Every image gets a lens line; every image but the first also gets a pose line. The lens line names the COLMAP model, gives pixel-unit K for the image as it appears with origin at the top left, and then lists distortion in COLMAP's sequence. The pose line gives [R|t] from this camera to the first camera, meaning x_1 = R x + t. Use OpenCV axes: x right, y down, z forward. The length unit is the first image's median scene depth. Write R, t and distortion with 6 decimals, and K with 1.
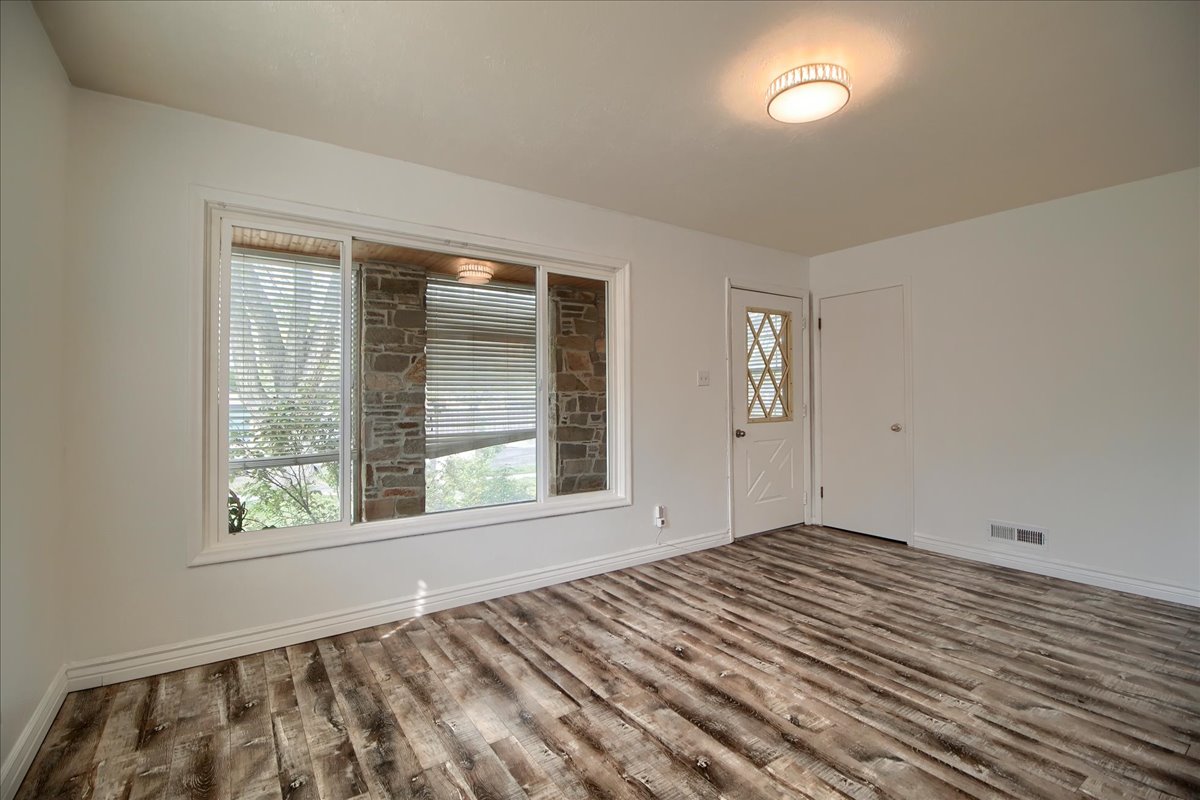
lens RADIAL K [[551.9, 0, 601.5], [0, 551.9, 397.6], [0, 0, 1]] dist [-0.016858, -0.000915]
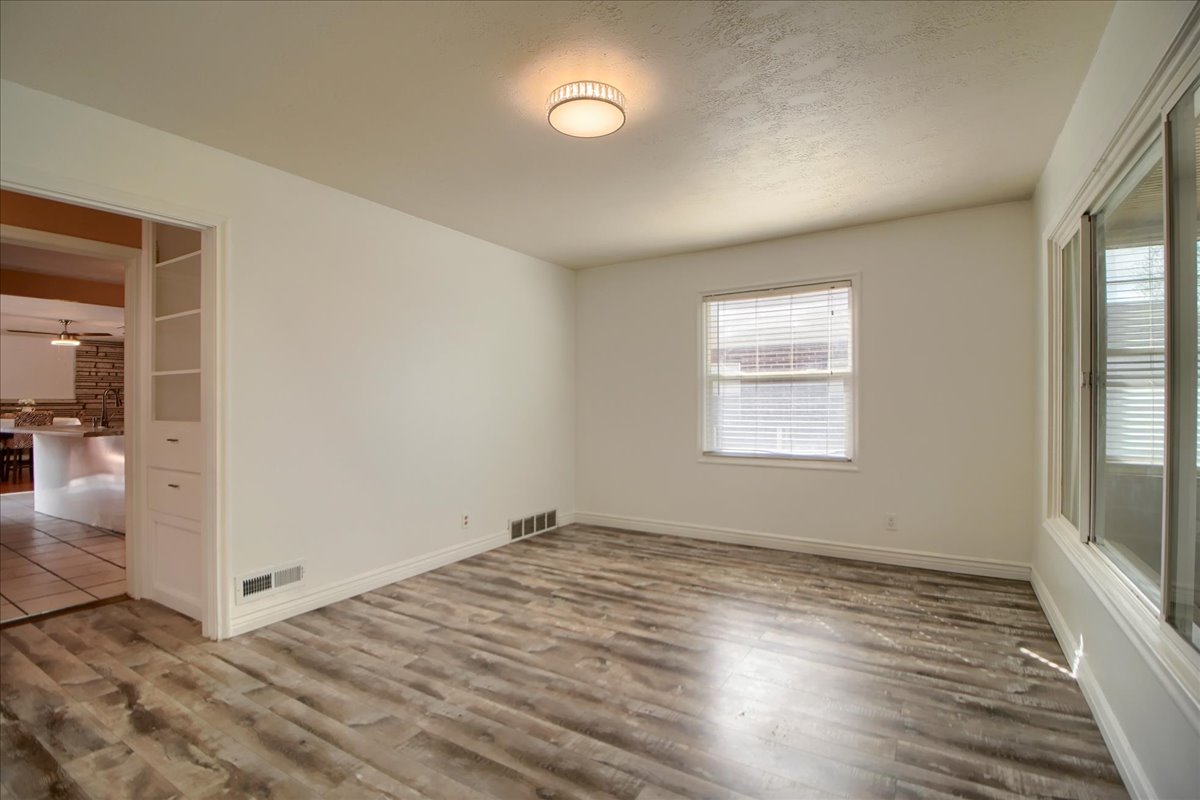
lens RADIAL K [[551.9, 0, 600.1], [0, 551.9, 399.8], [0, 0, 1]] dist [-0.016858, -0.000915]
pose [[-0.916565, 0.006992, -0.399824, 0.750449], [0.007329, 0.999973, 0.000687, 0.011396], [0.399817, -0.002300, -0.916592, 1.887789]]
